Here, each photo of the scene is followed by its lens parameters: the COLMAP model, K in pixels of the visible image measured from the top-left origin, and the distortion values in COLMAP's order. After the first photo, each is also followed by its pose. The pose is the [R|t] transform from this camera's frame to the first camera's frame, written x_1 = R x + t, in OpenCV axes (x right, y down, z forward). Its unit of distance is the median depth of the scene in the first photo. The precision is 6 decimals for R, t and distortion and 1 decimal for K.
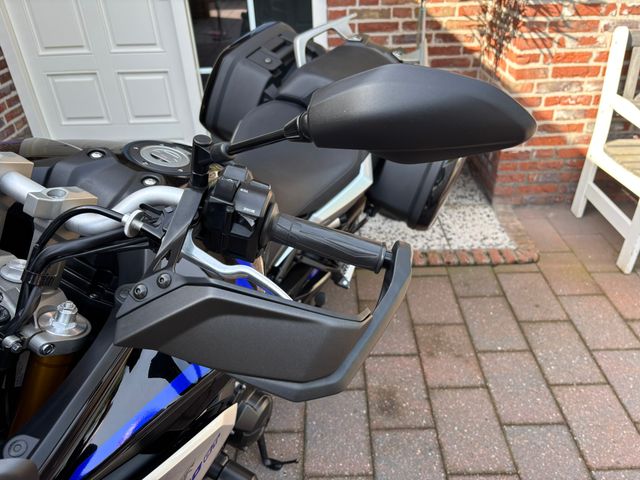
lens RADIAL K [[489.6, 0, 322.9], [0, 489.6, 235.8], [0, 0, 1]] dist [0.049247, -0.069759]
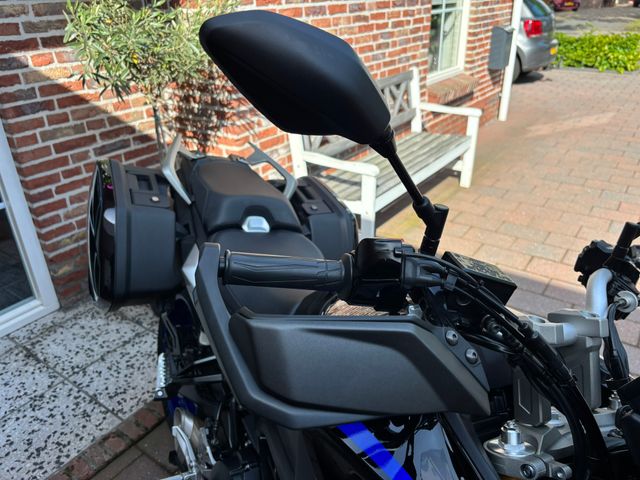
lens RADIAL K [[489.6, 0, 322.9], [0, 489.6, 235.8], [0, 0, 1]] dist [0.049247, -0.069759]
pose [[0.588502, -0.348933, 0.729322, -0.389699], [0.448466, 0.891460, 0.064632, -0.137878], [-0.672714, 0.289040, 0.681111, 0.128032]]
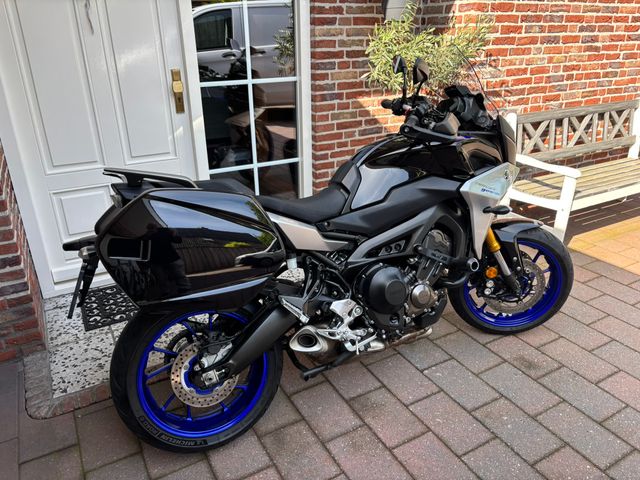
lens RADIAL K [[484.2, 0, 320.0], [0, 484.2, 240.0], [0, 0, 1]] dist [0.049574, -0.053105]
pose [[0.870970, -0.173187, 0.459802, -0.684951], [0.248763, 0.962445, -0.108704, -0.003221], [-0.423708, 0.209060, 0.881343, -0.058888]]
